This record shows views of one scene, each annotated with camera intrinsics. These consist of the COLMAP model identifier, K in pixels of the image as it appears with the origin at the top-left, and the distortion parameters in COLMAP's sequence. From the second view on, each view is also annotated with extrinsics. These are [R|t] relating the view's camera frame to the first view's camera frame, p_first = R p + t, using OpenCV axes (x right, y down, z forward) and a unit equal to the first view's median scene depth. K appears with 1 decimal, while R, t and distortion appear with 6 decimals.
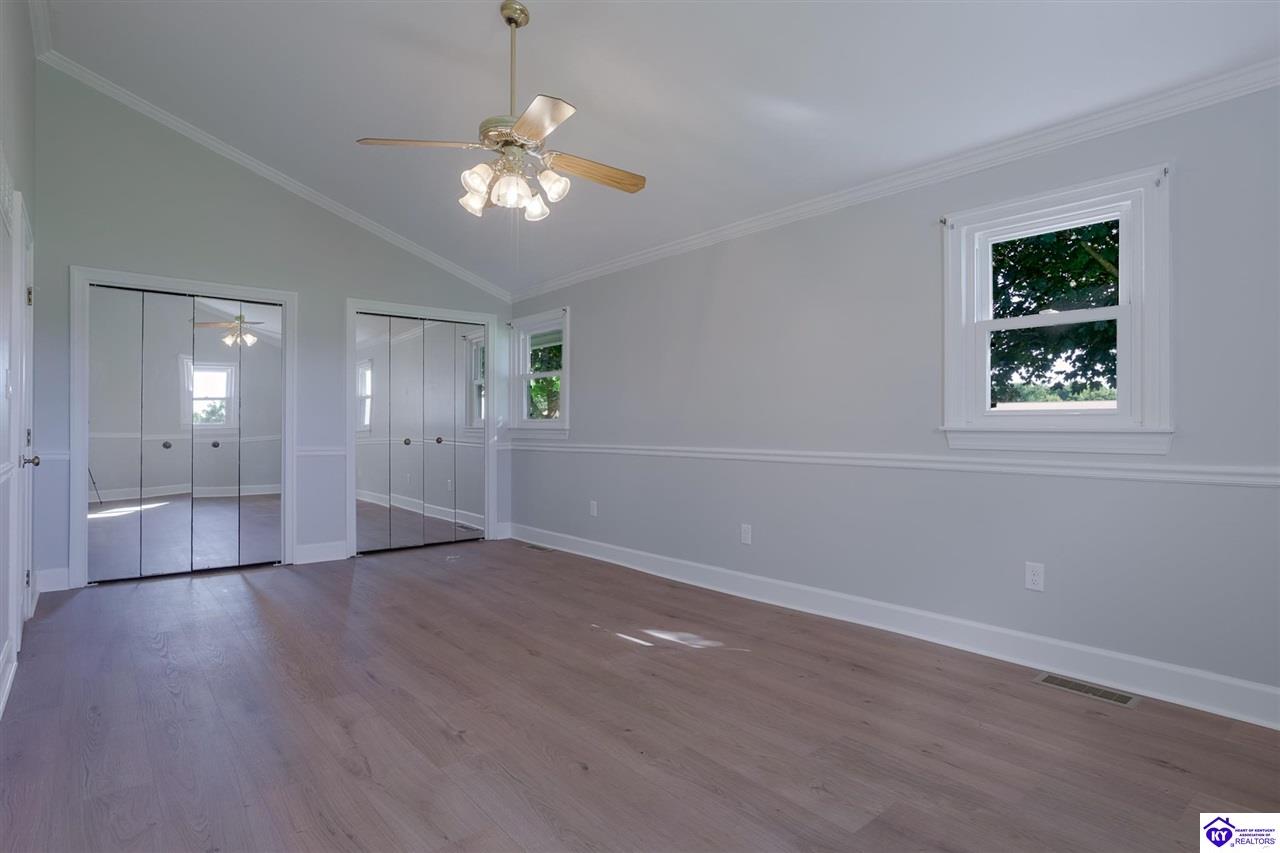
lens RADIAL K [[693.4, 0, 640.5], [0, 693.4, 426.2], [0, 0, 1]] dist [-0.048812, 0.000015]
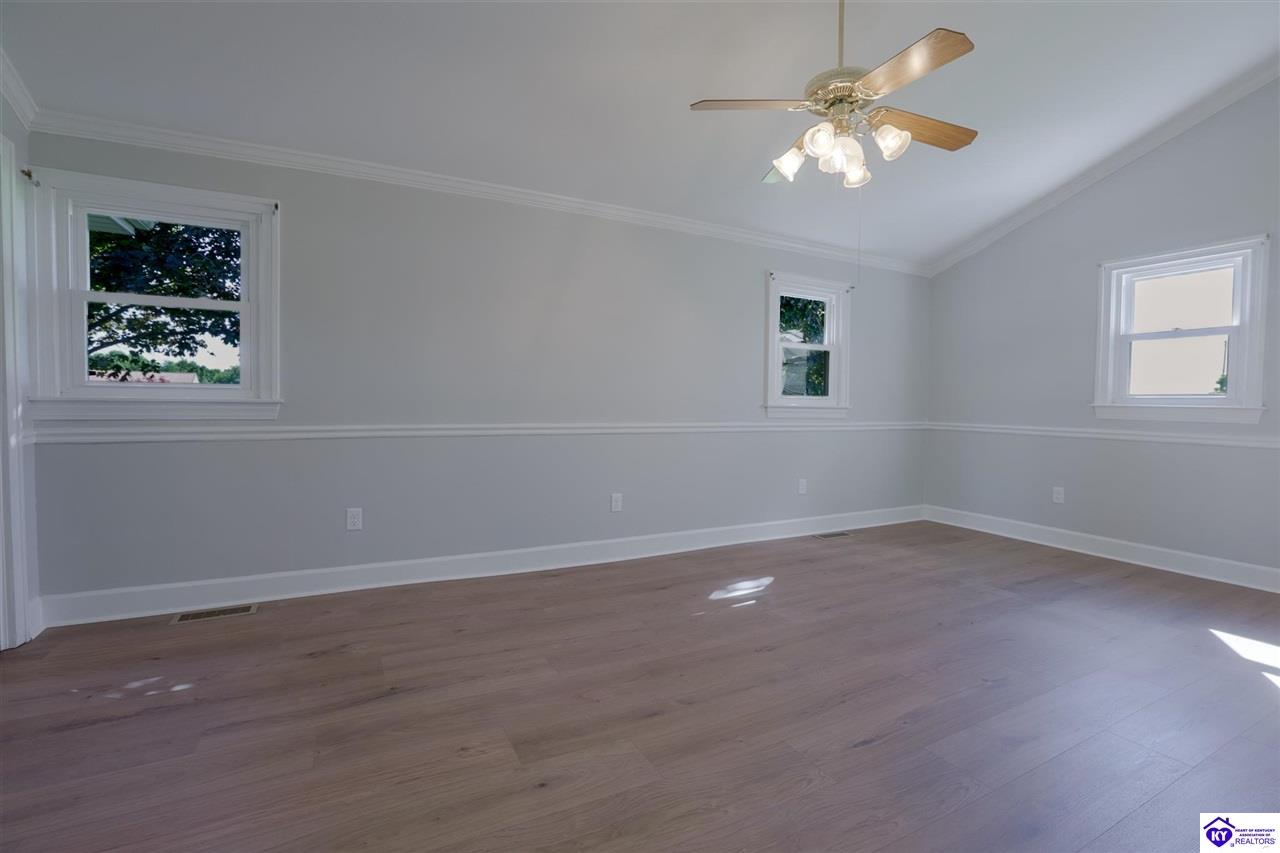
lens RADIAL K [[589.1, 0, 642.7], [0, 589.1, 426.5], [0, 0, 1]] dist [-0.037636, 0.005523]
pose [[0.189004, -0.044365, 0.980974, -0.920840], [-0.018189, 0.998649, 0.048668, -0.009437], [-0.981808, -0.027041, 0.187942, 0.986778]]
